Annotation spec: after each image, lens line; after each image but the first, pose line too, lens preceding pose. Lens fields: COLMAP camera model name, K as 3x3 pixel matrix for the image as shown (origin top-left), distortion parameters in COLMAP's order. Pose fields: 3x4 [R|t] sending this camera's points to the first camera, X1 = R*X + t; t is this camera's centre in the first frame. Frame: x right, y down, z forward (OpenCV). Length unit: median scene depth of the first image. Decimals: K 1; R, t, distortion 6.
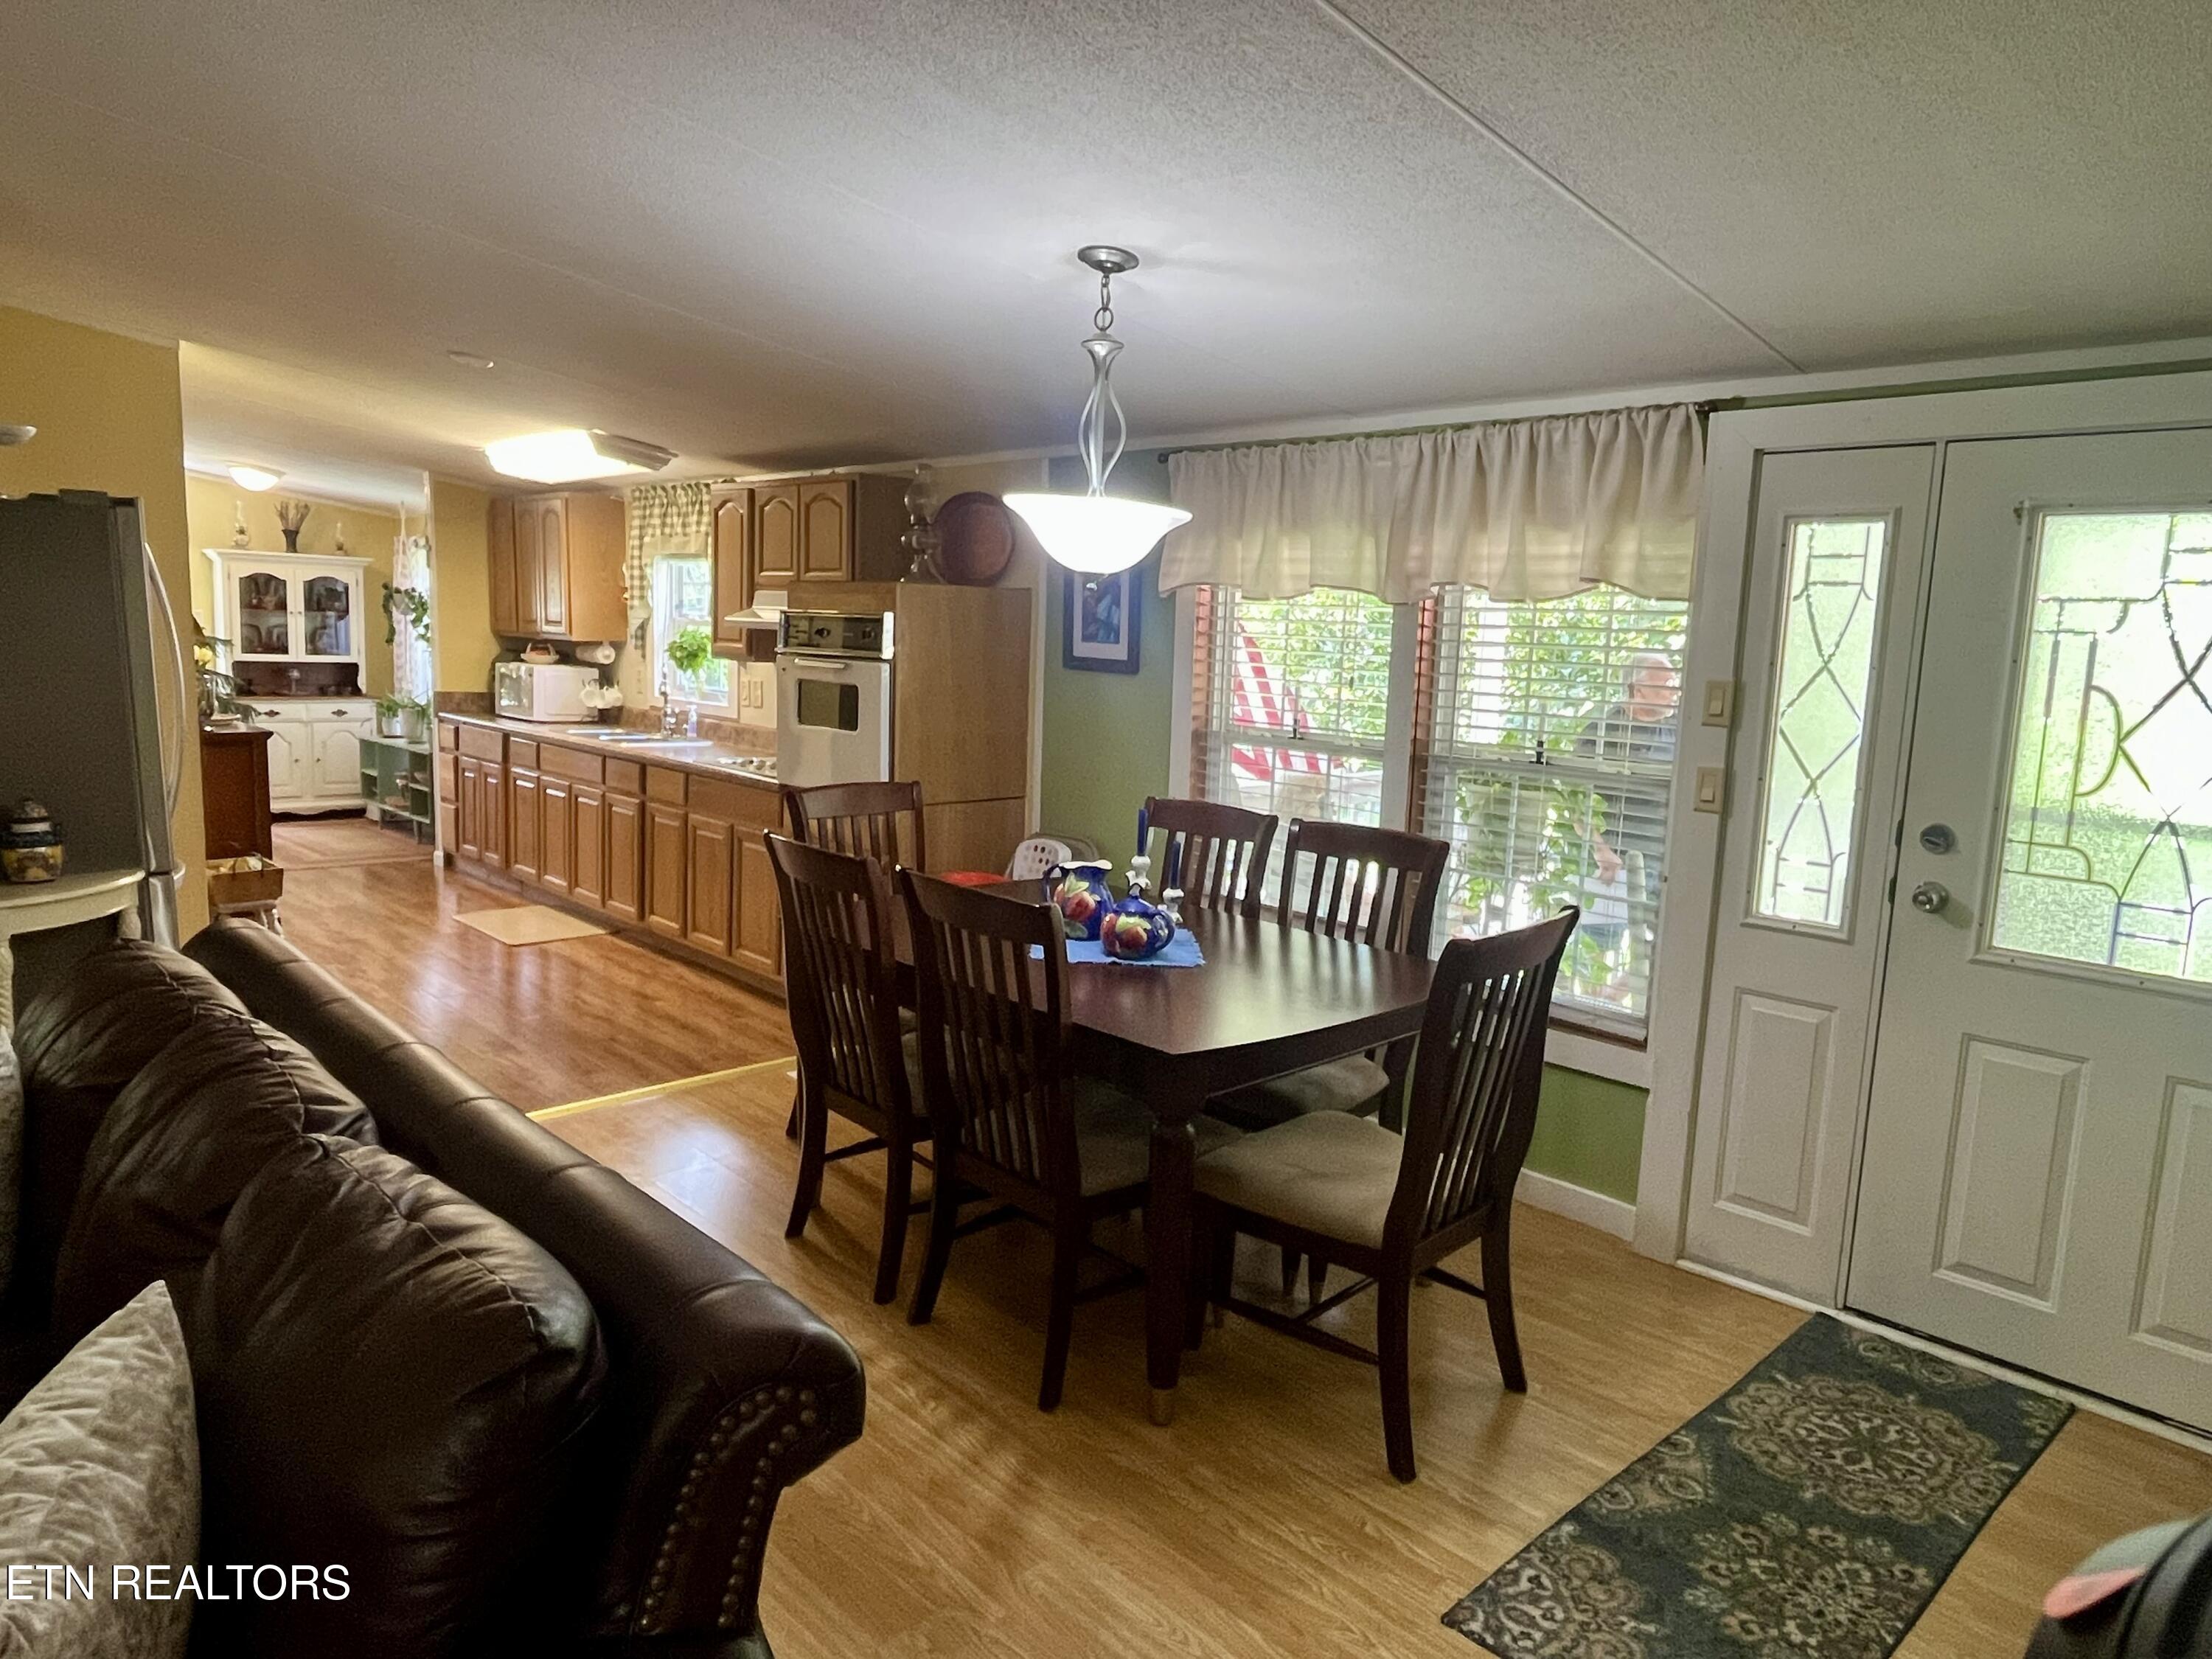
lens RADIAL K [[1389.4, 0, 1115.3], [0, 1389.4, 815.9], [0, 0, 1]] dist [0.003339, -0.009854]
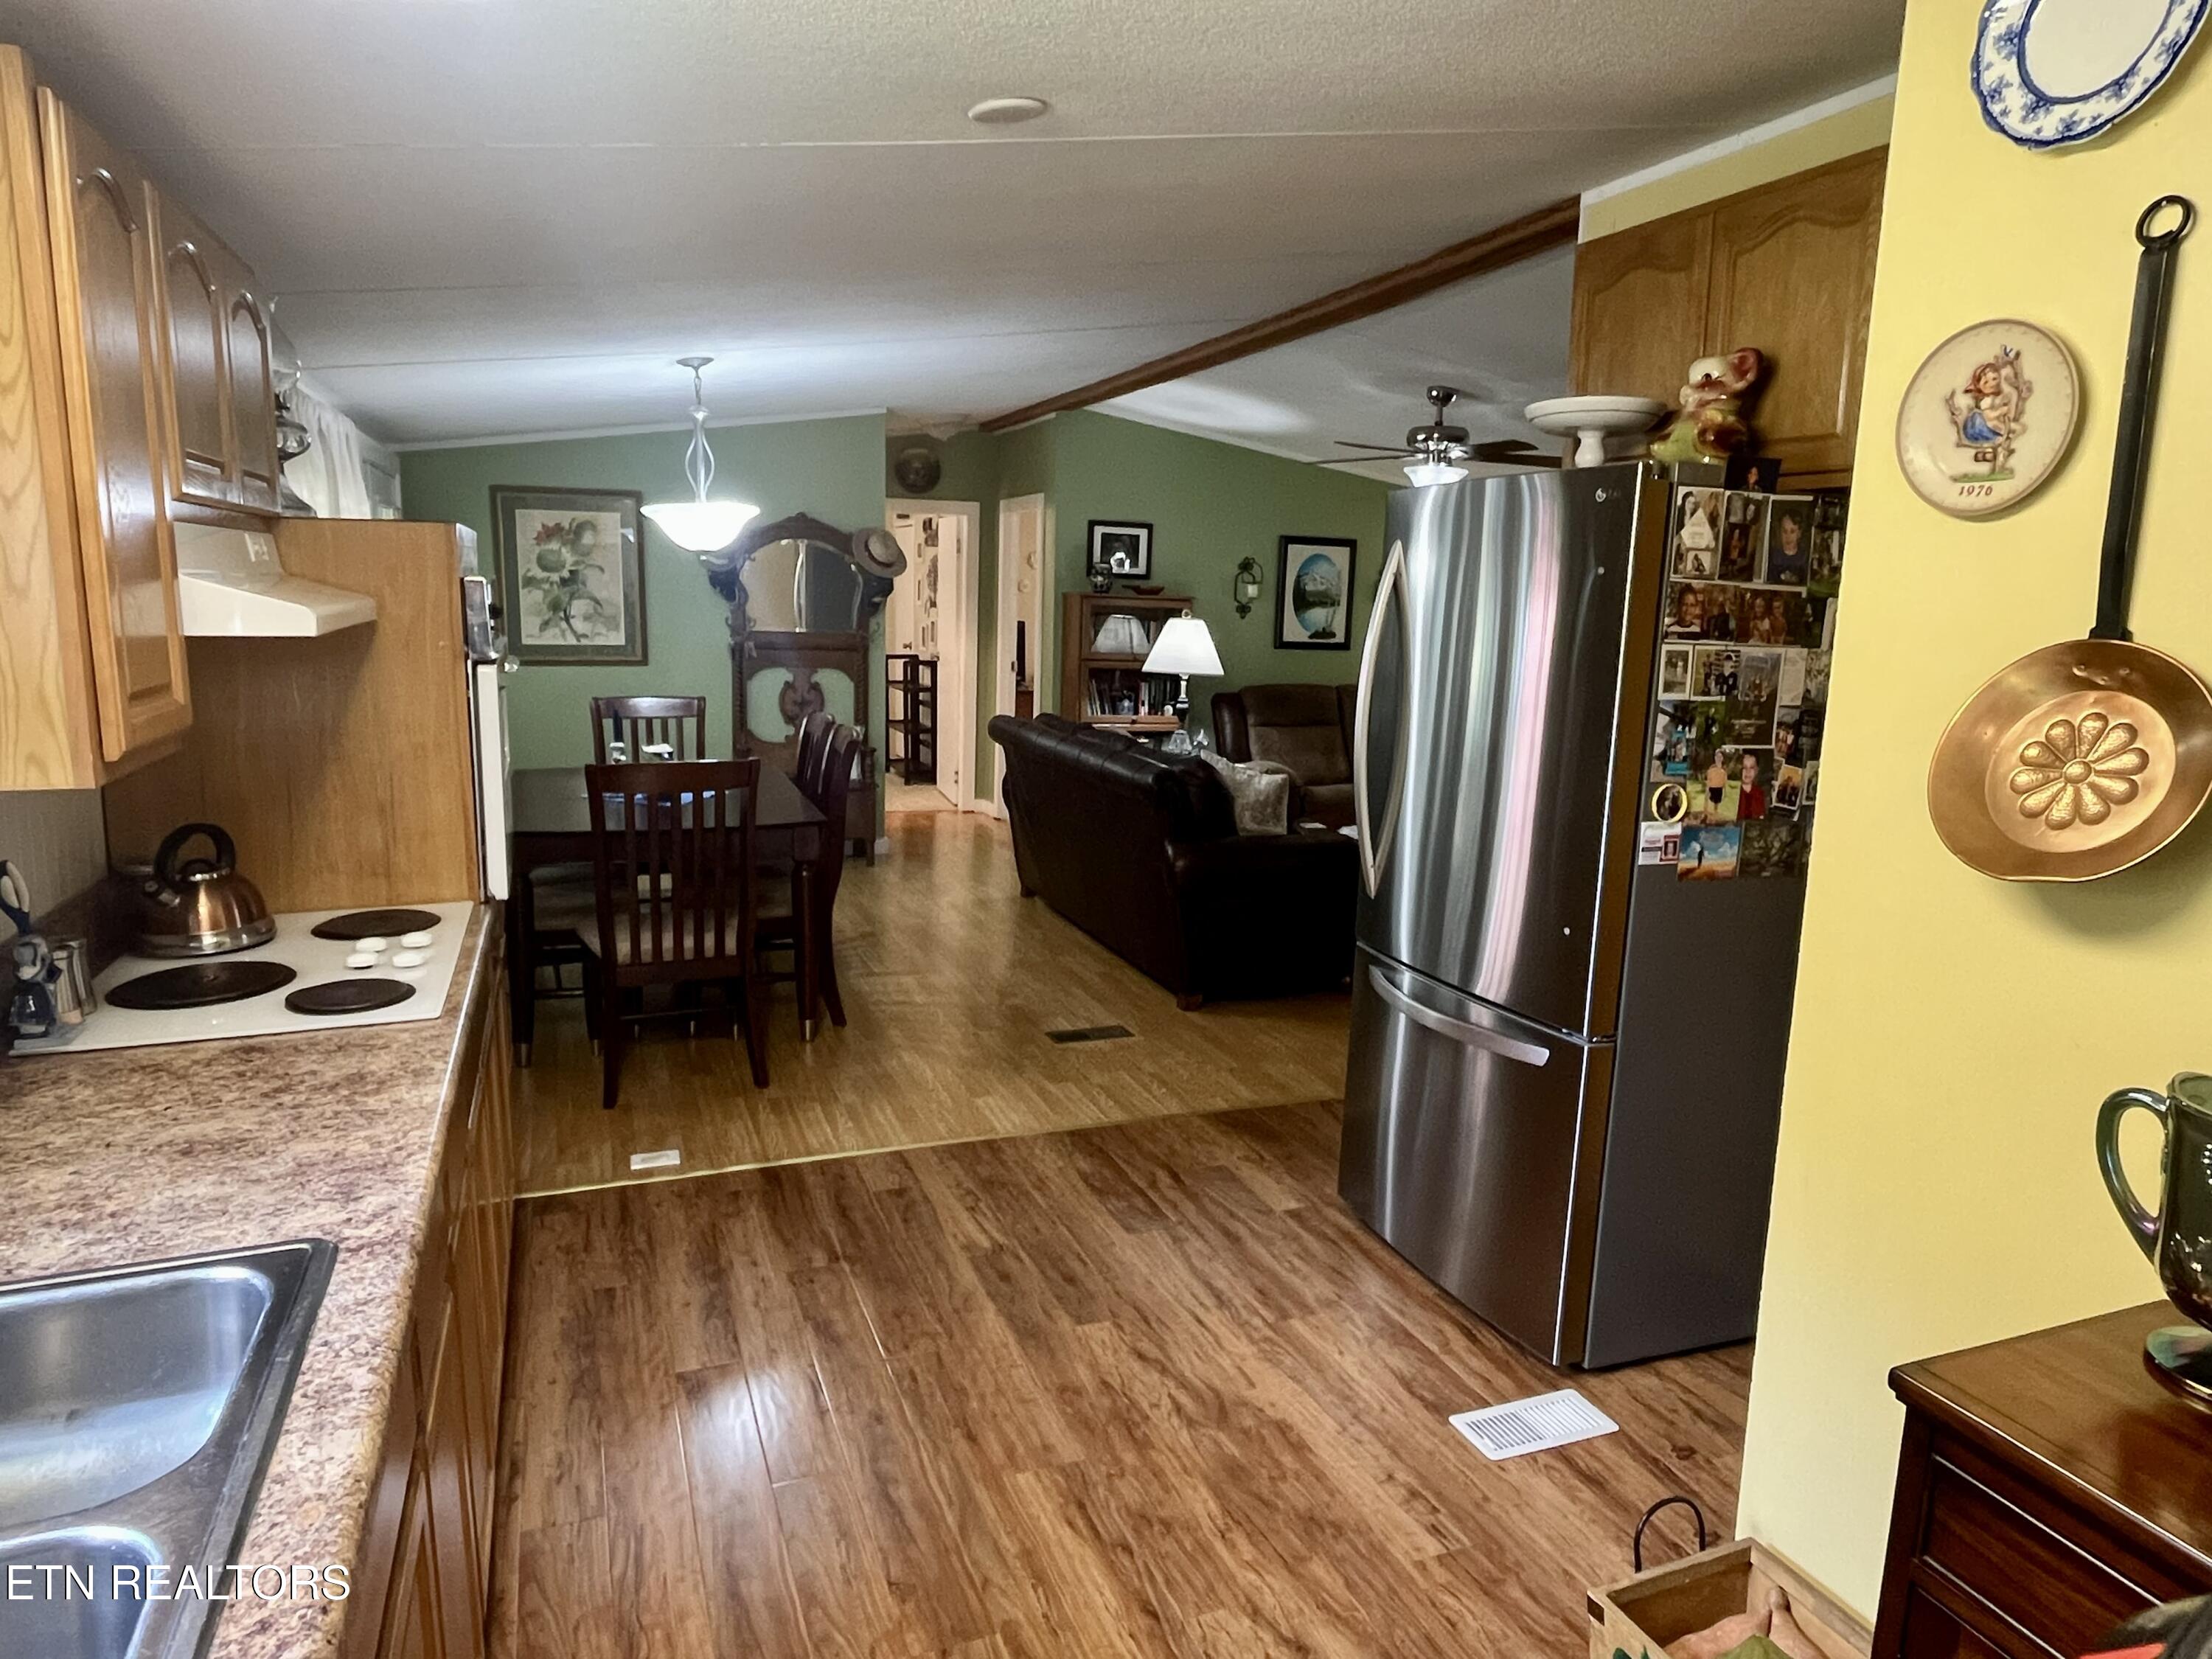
lens RADIAL K [[1389.4, 0, 1114.3], [0, 1389.4, 822.5], [0, 0, 1]] dist [0.003339, -0.009854]
pose [[-0.919183, -0.122112, 0.374422, -0.538522], [-0.001499, 0.951794, 0.306735, -0.179017], [-0.393829, 0.281384, -0.875056, 1.120980]]
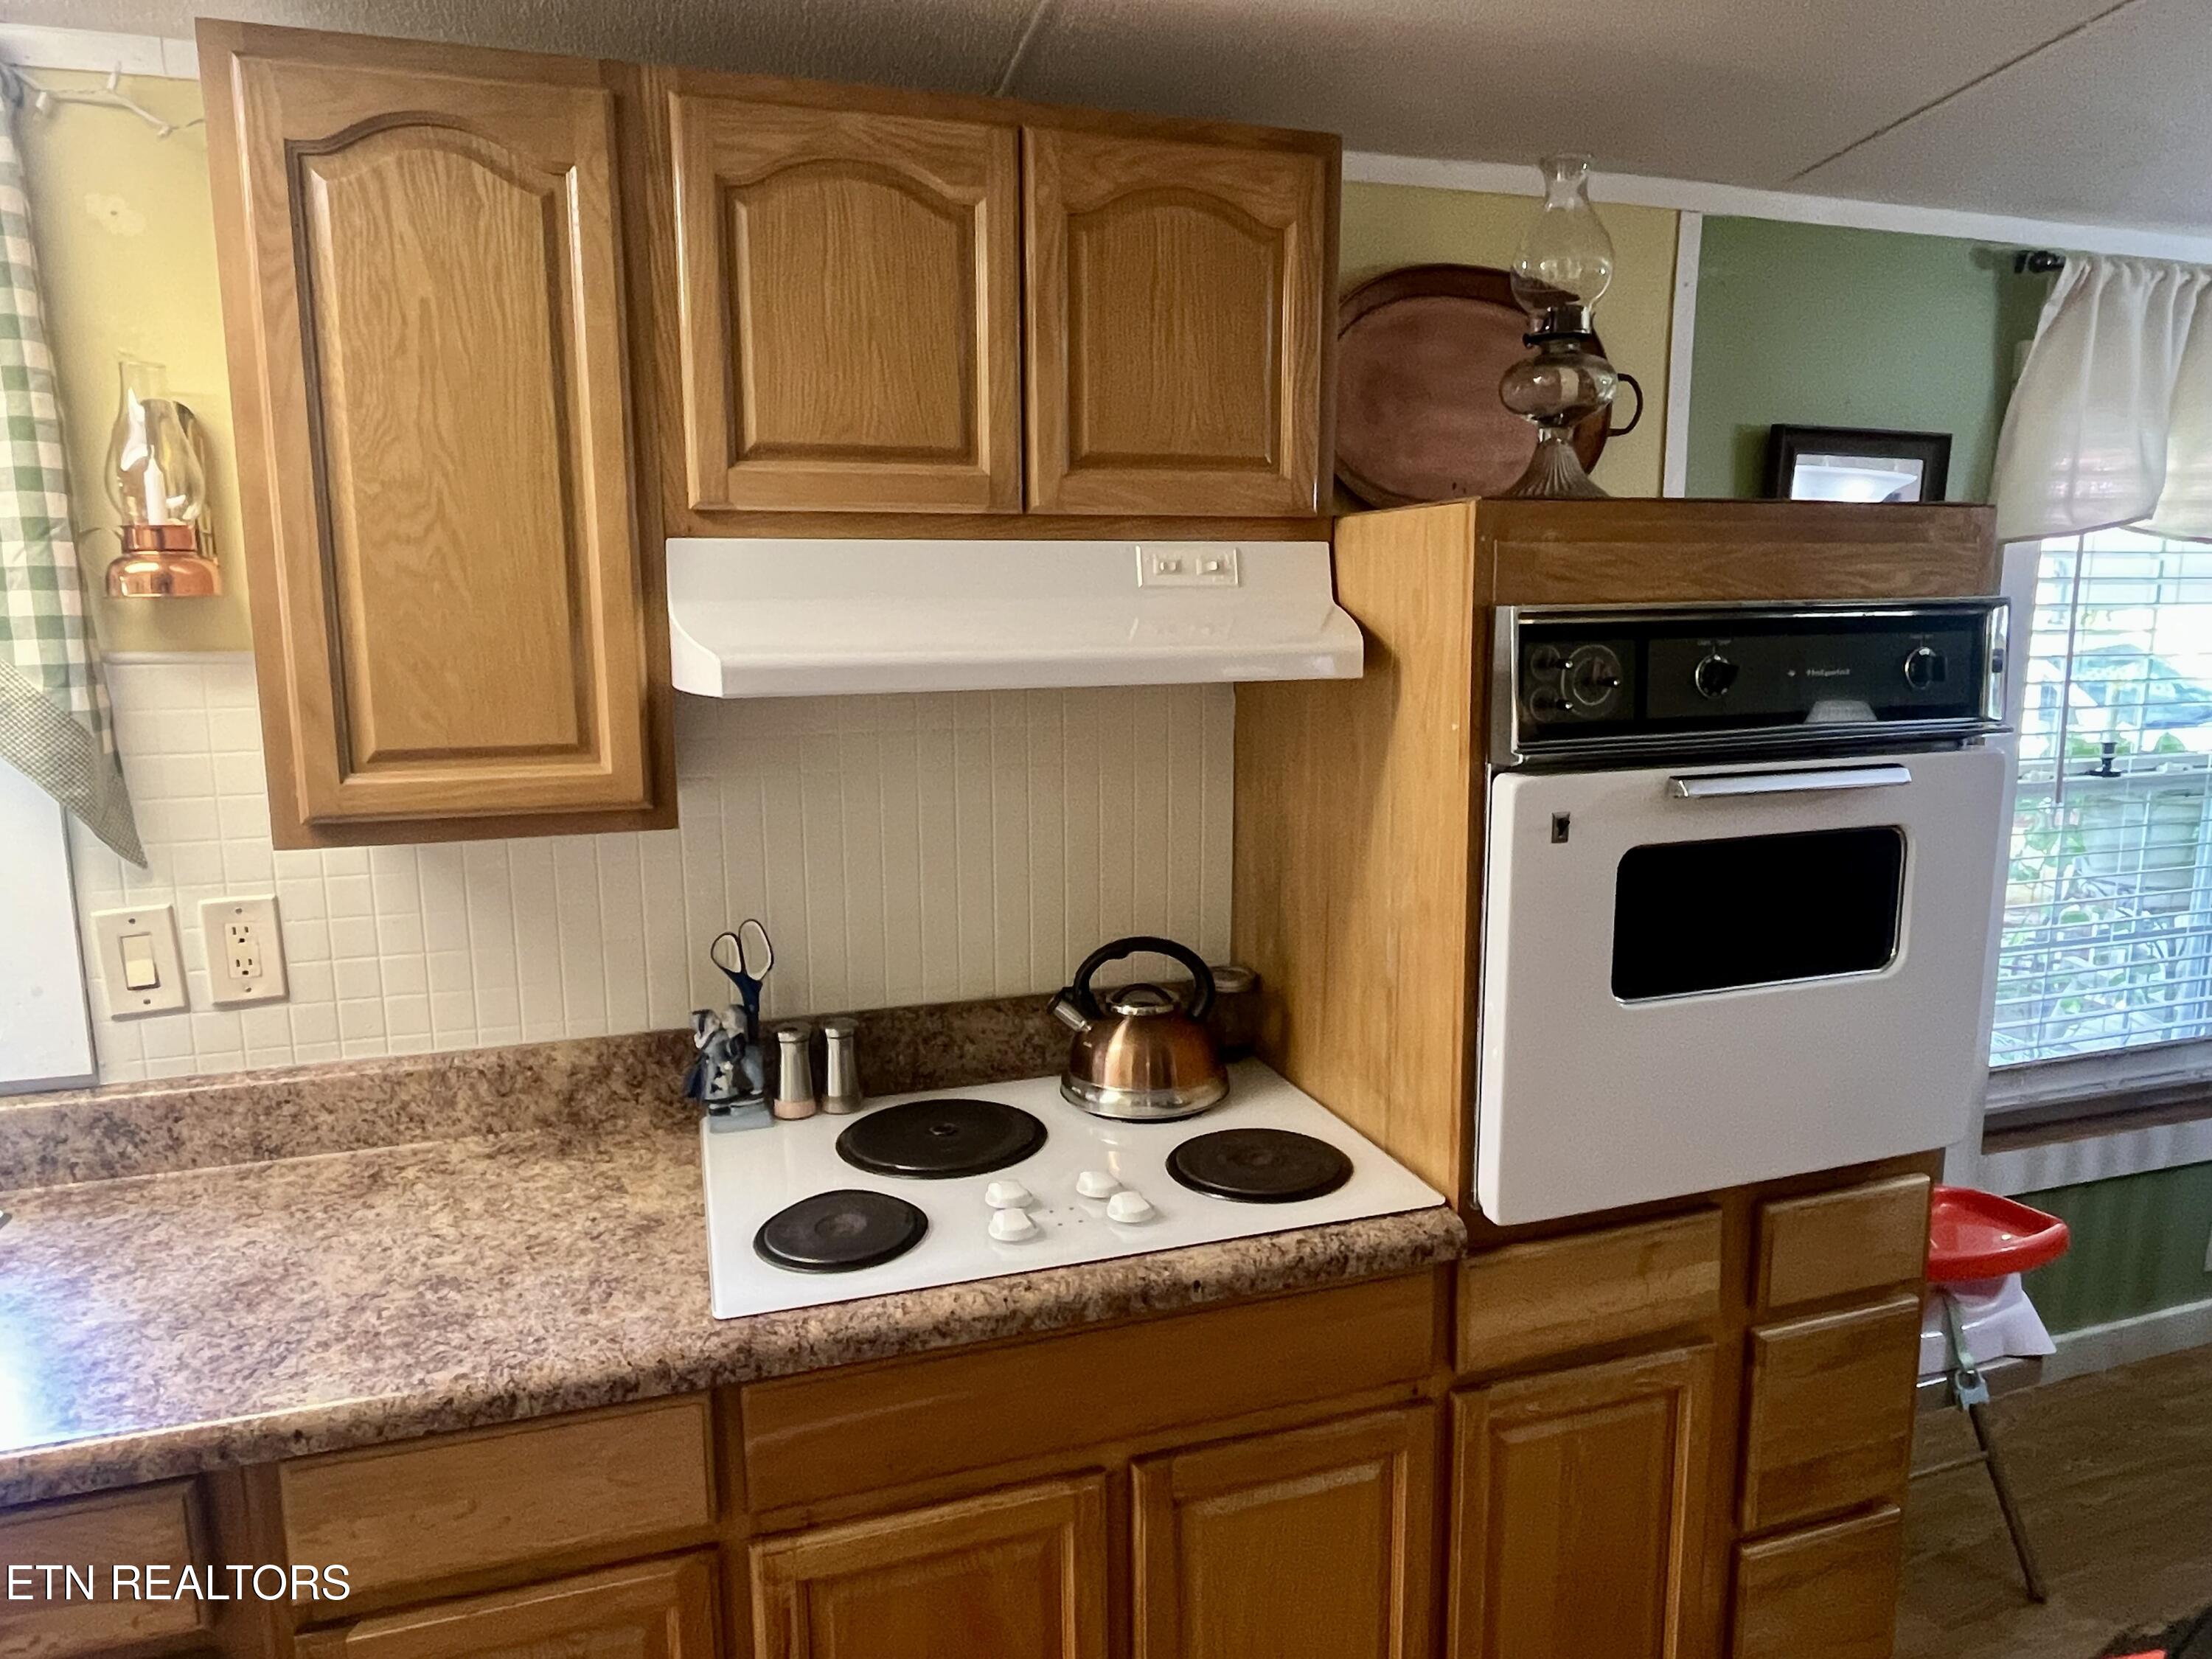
lens RADIAL K [[1389.4, 0, 1115.8], [0, 1389.4, 825.0], [0, 0, 1]] dist [0.003339, -0.009854]
pose [[0.444649, -0.188171, 0.875716, -0.414637], [0.147298, 0.979735, 0.135732, -0.124832], [-0.883510, 0.068638, 0.463356, 0.764242]]
